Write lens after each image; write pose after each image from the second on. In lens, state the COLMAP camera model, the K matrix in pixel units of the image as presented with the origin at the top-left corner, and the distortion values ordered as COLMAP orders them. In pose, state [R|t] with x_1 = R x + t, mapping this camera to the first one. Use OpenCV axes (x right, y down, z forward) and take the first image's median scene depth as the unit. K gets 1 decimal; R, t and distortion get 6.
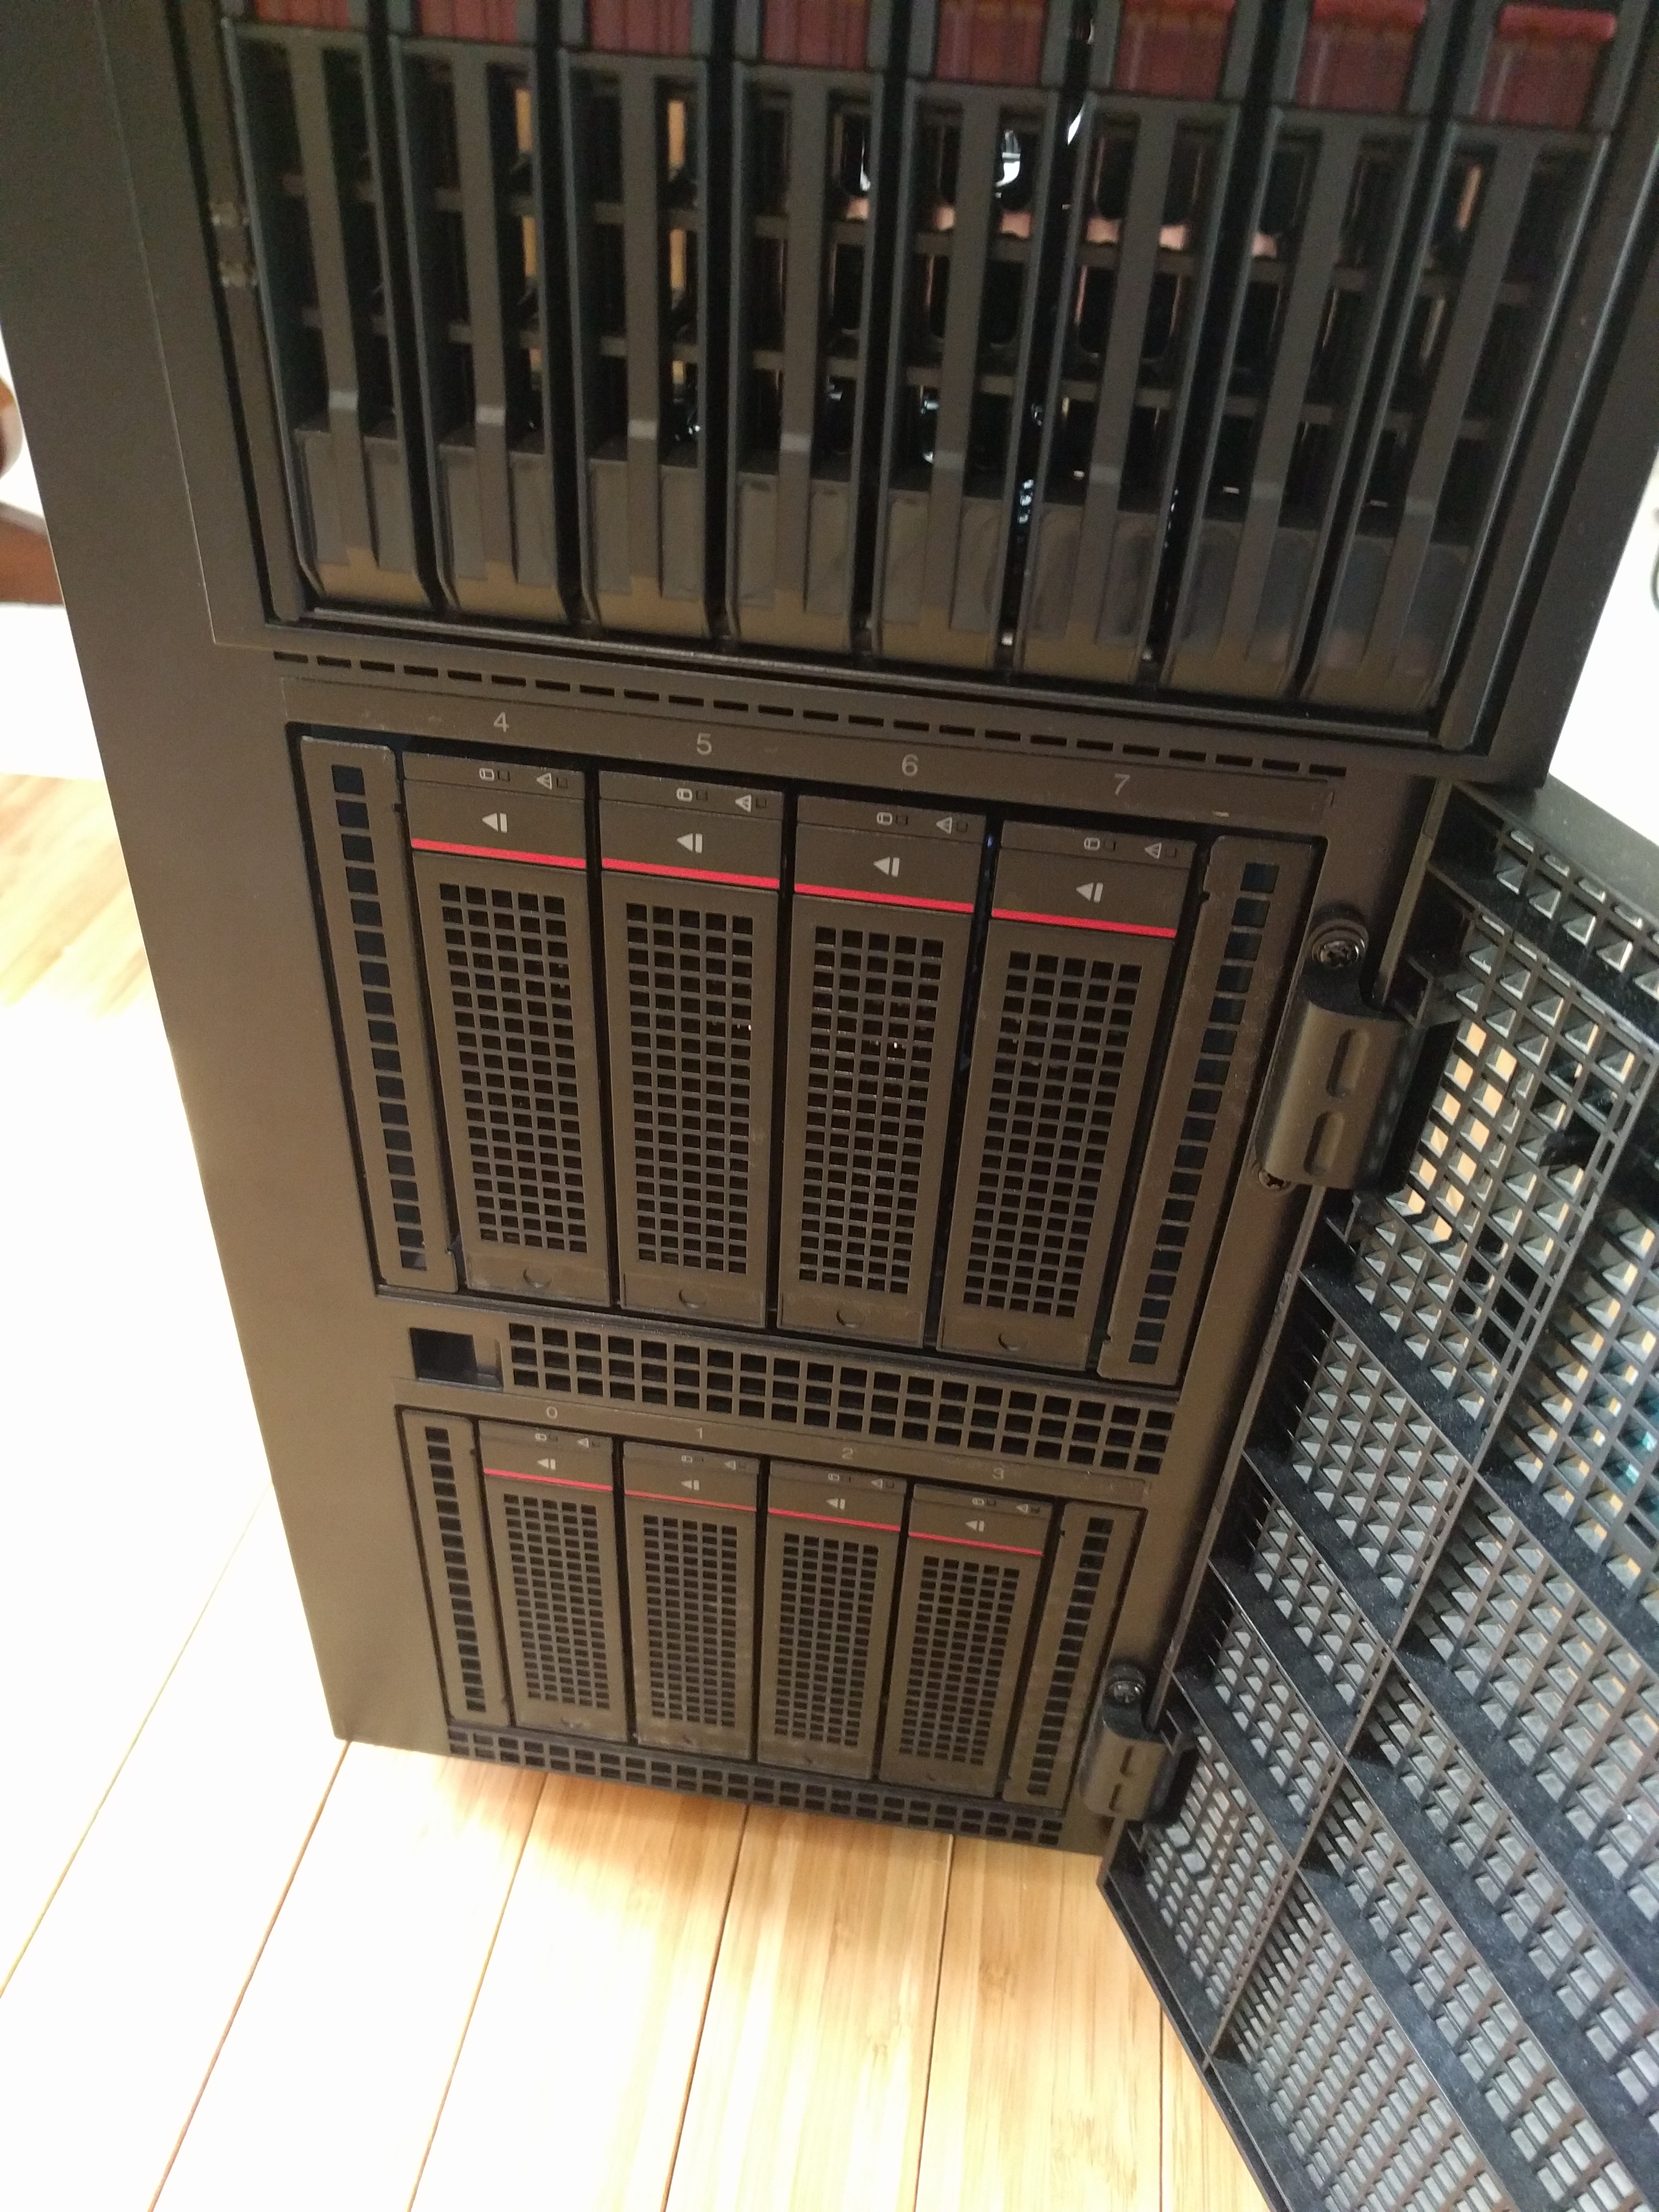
lens RADIAL K [[1704.6, 0, 832.2], [0, 1704.6, 1092.1], [0, 0, 1]] dist [0.005435, -0.005484]
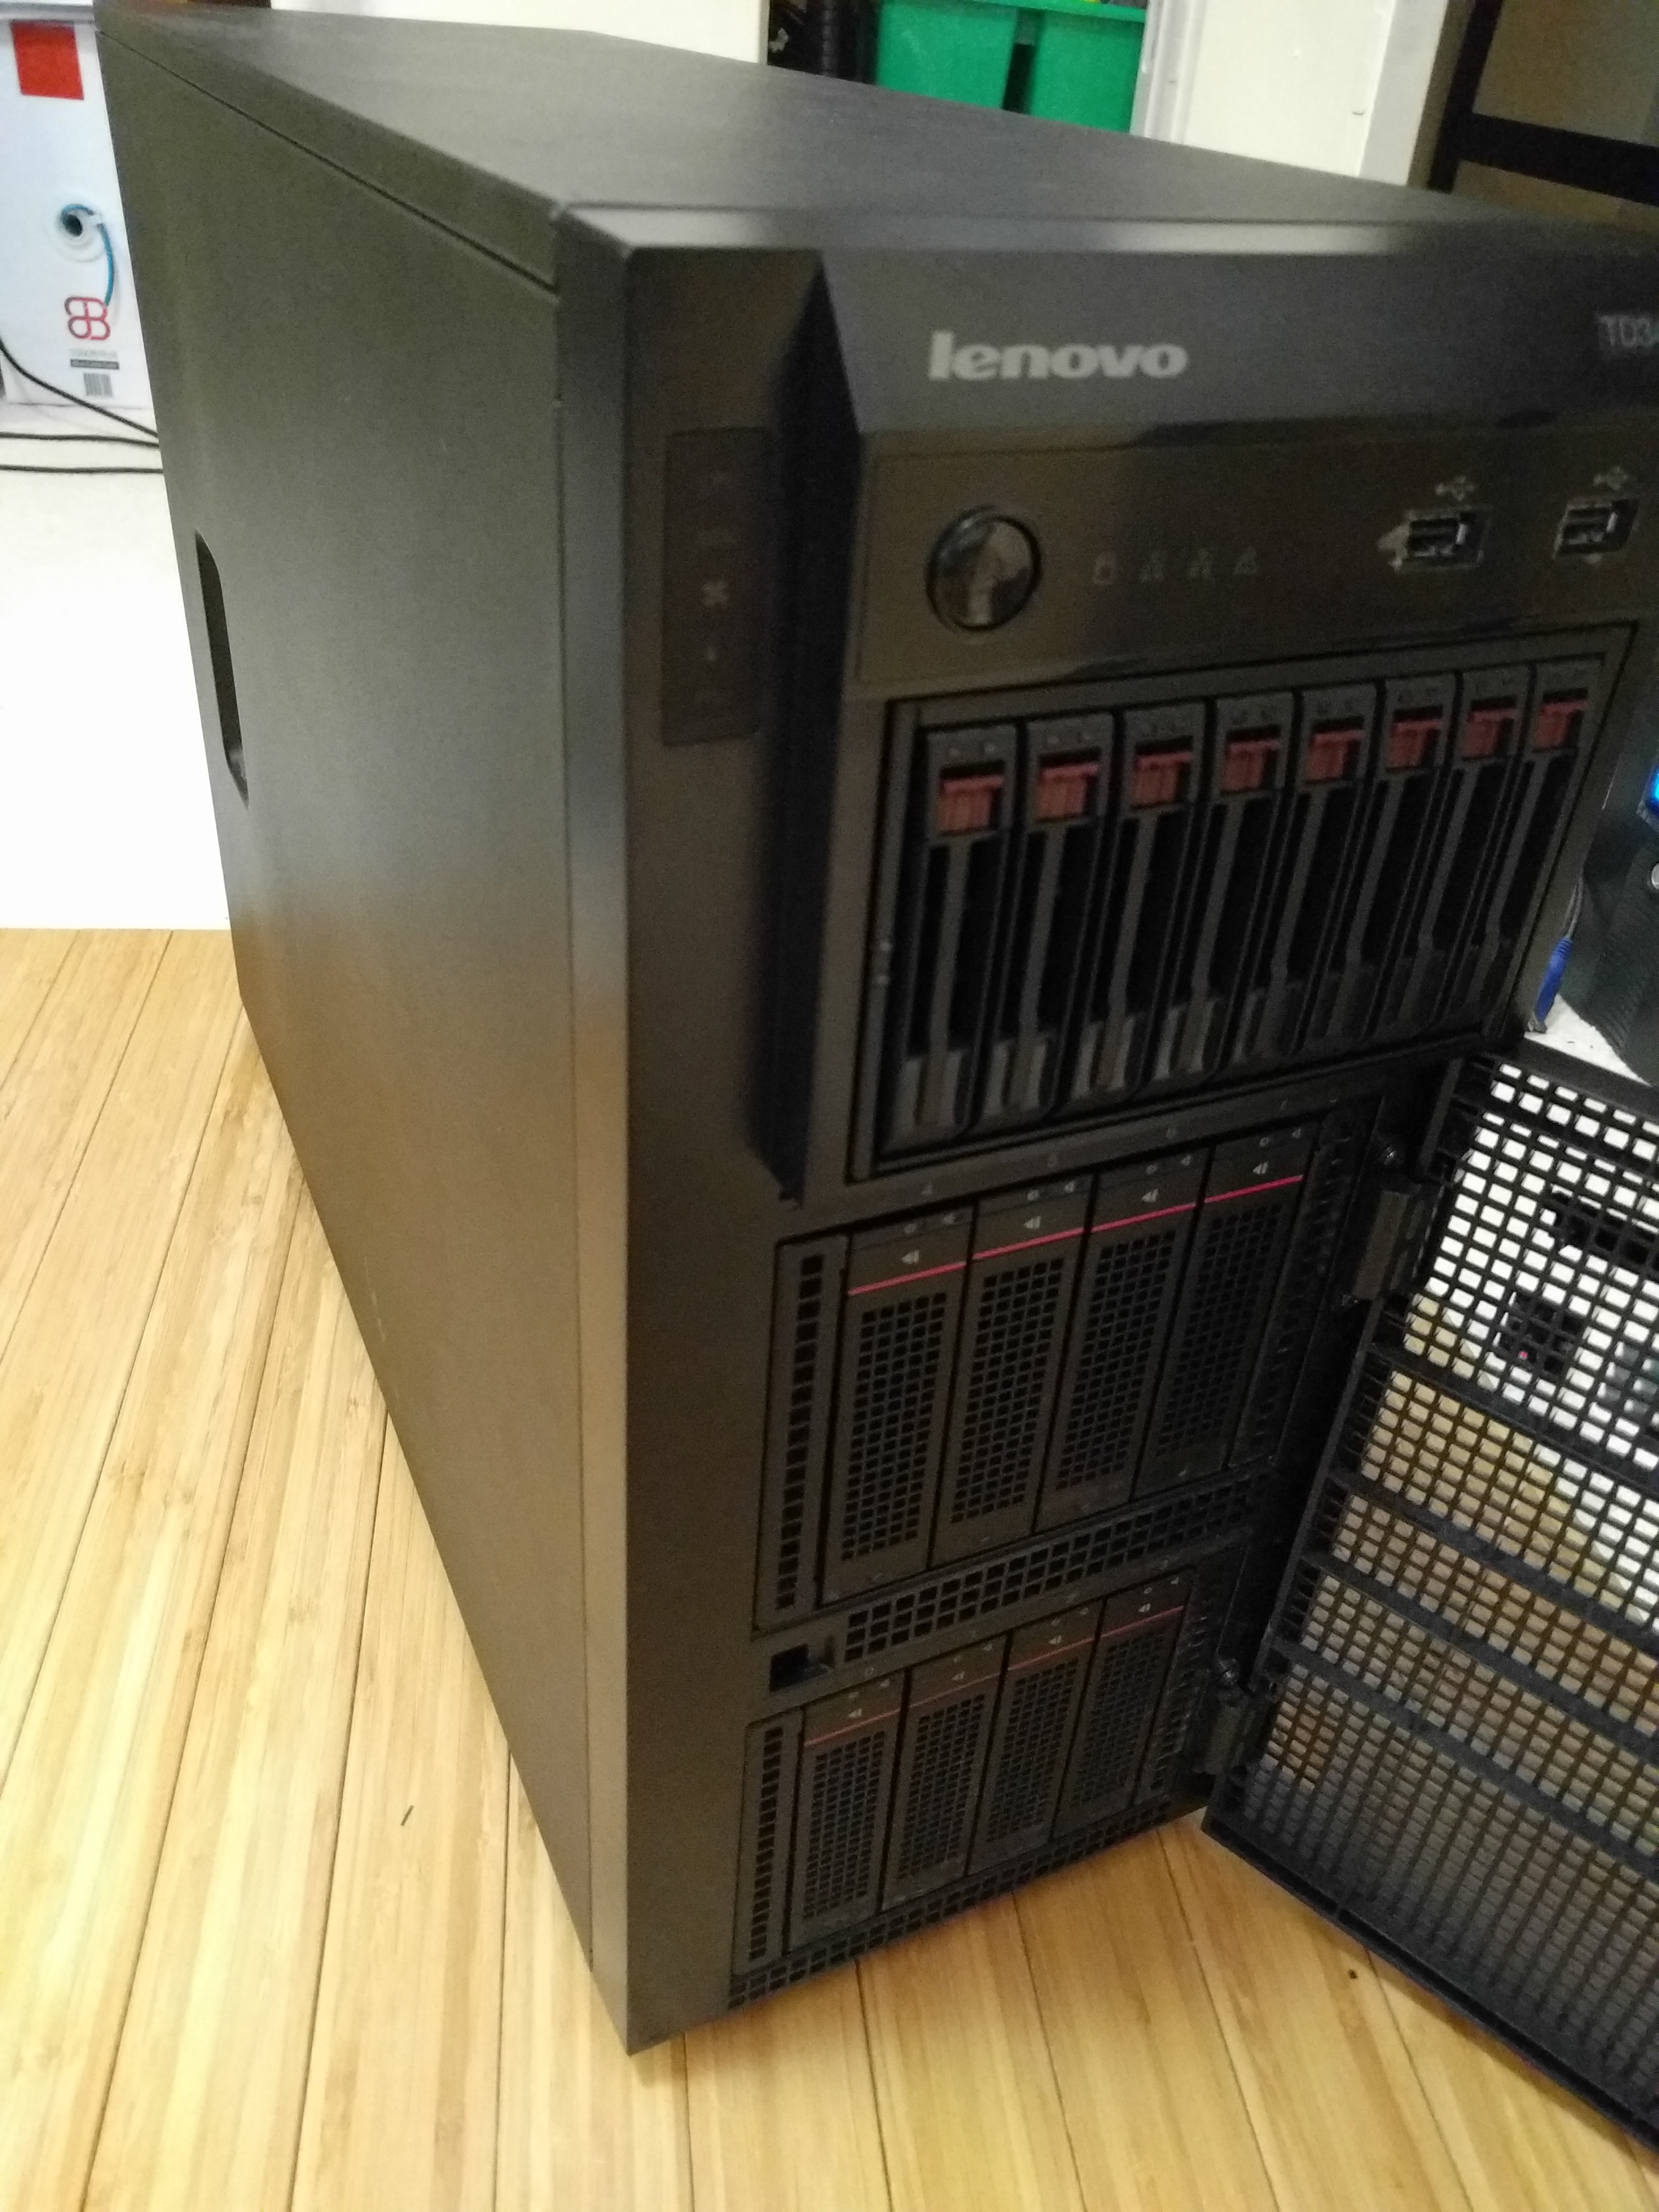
lens RADIAL K [[1669.0, 0, 829.2], [0, 1669.0, 1121.9], [0, 0, 1]] dist [-0.008776, 0.009903]
pose [[0.842875, -0.304610, 0.443592, -0.813254], [0.325441, 0.945067, 0.030594, -0.322937], [-0.428543, 0.118576, 0.895707, -0.186271]]
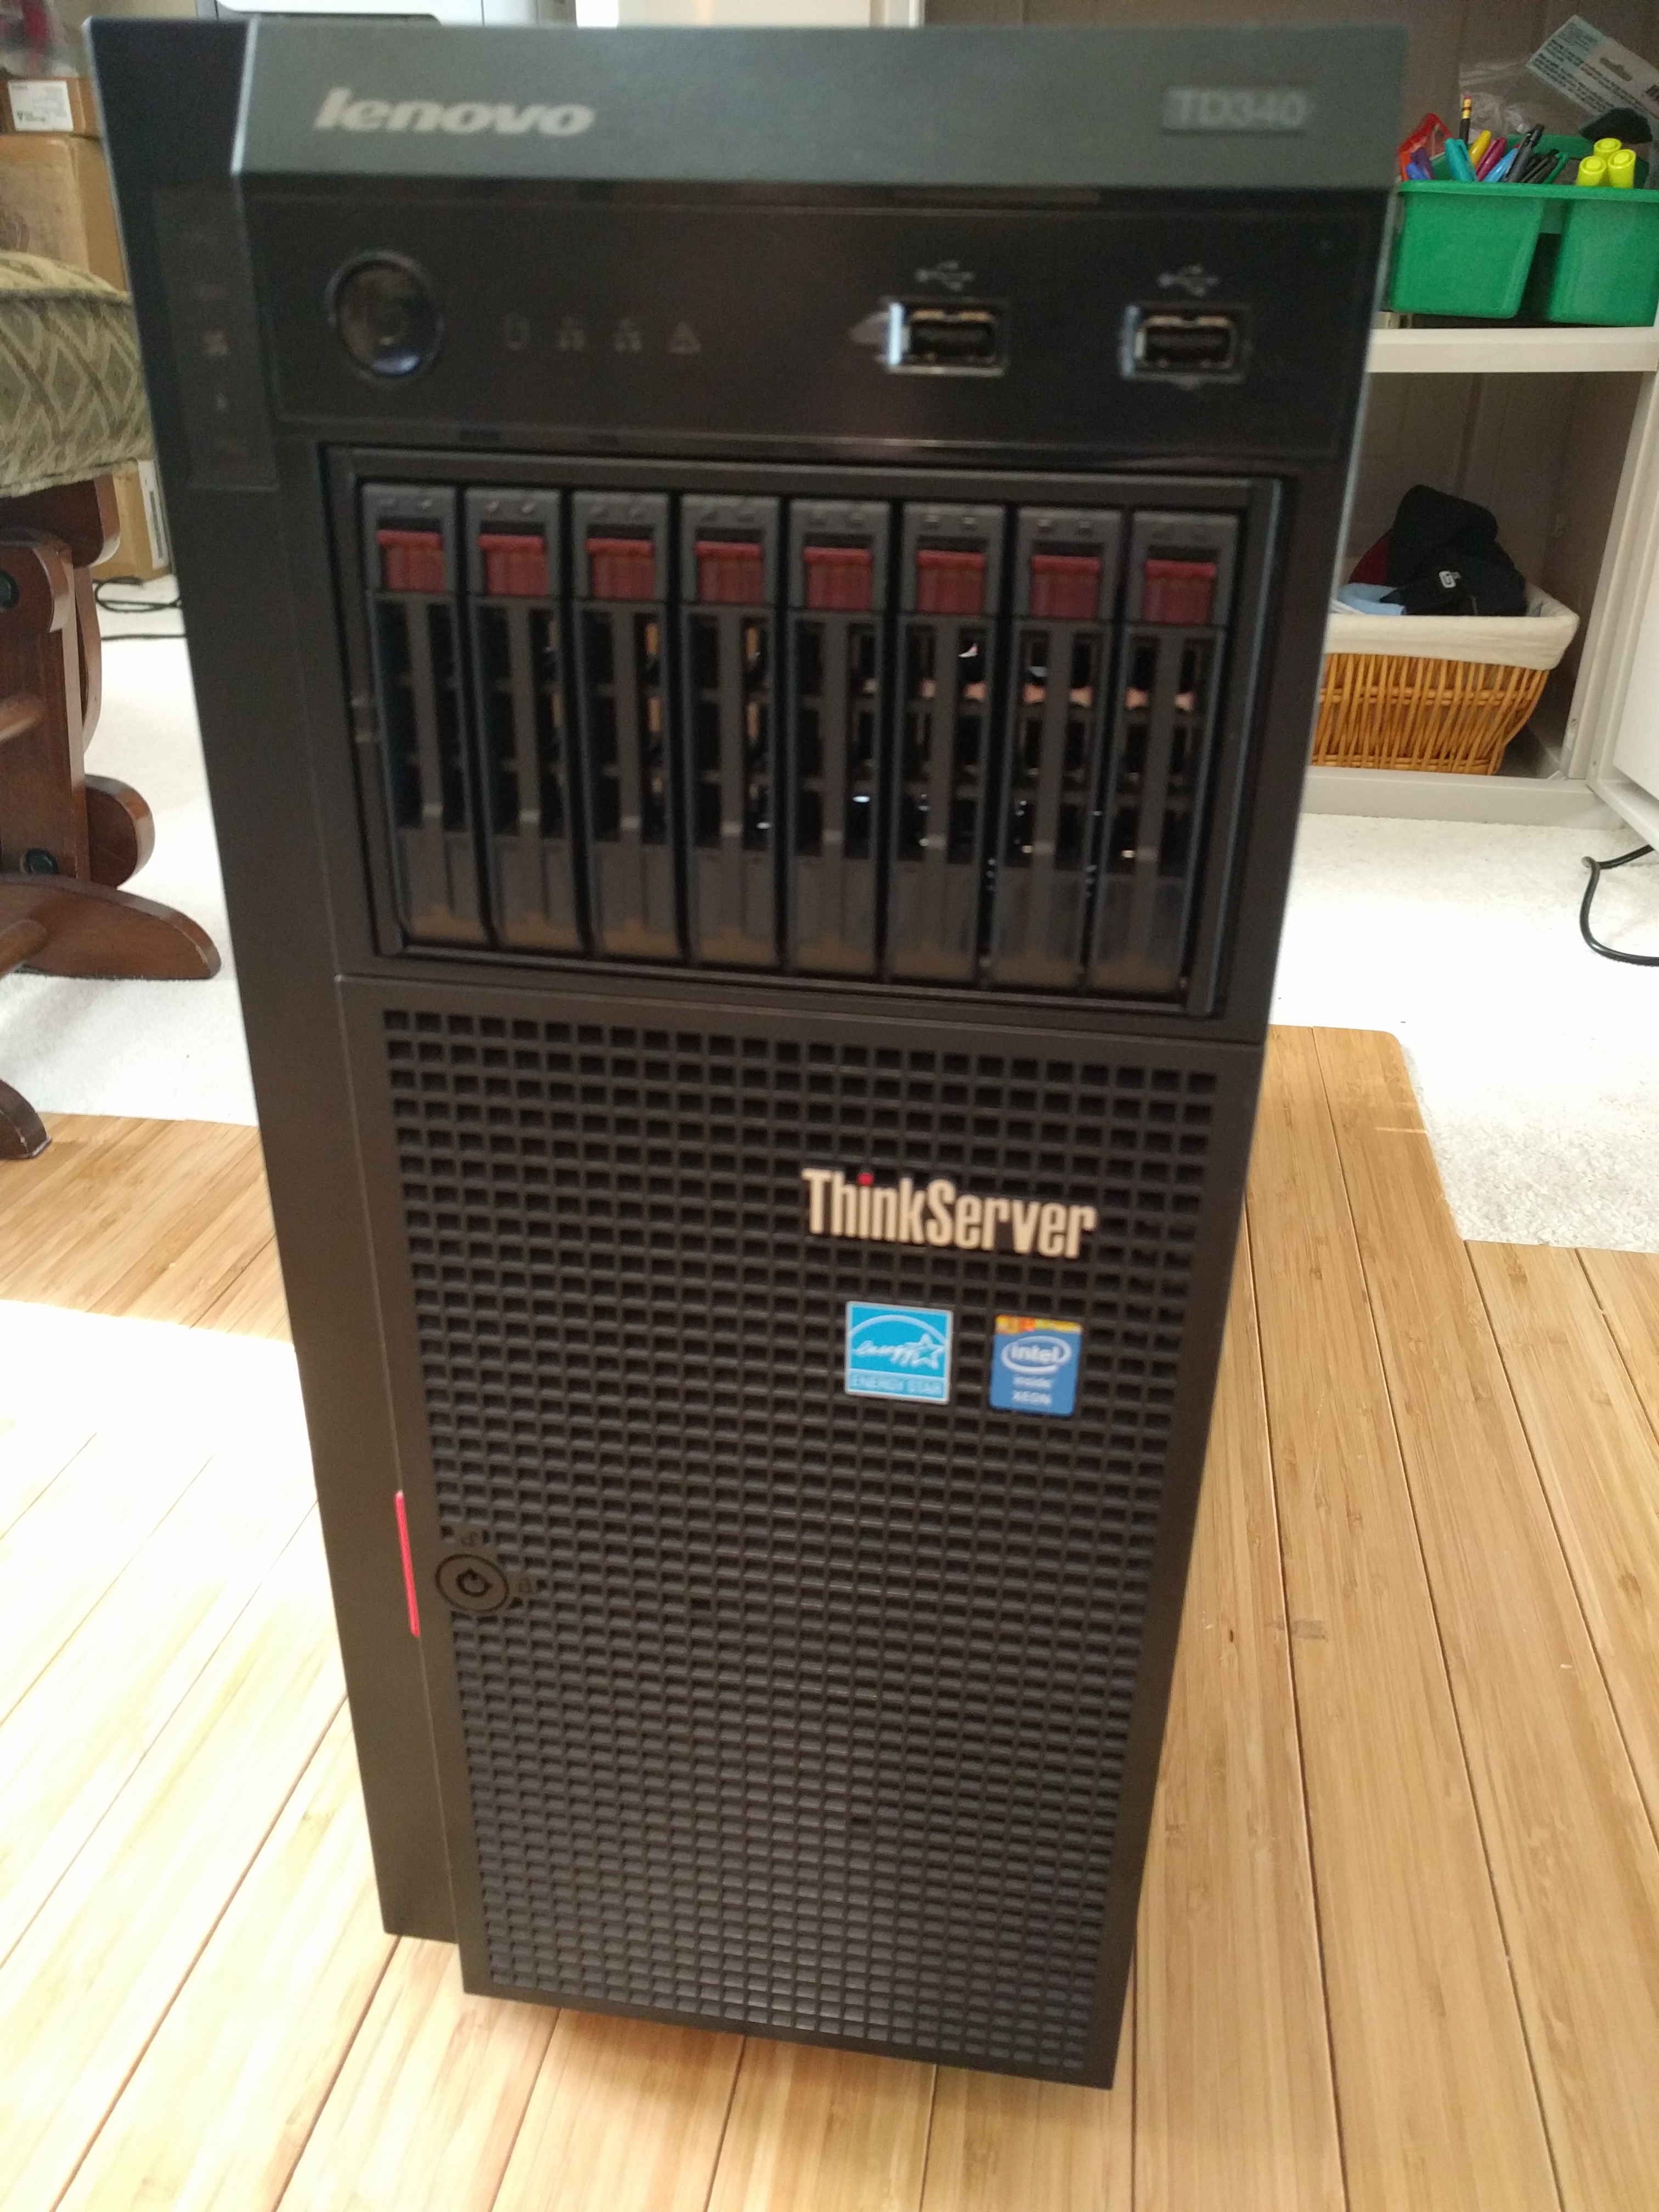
lens RADIAL K [[1669.0, 0, 829.2], [0, 1669.0, 1121.9], [0, 0, 1]] dist [-0.008776, 0.009903]
pose [[0.999388, -0.026694, -0.022606, 0.070601], [0.021823, 0.980861, -0.193481, 0.124377], [0.027338, 0.192869, 0.980844, -0.302217]]
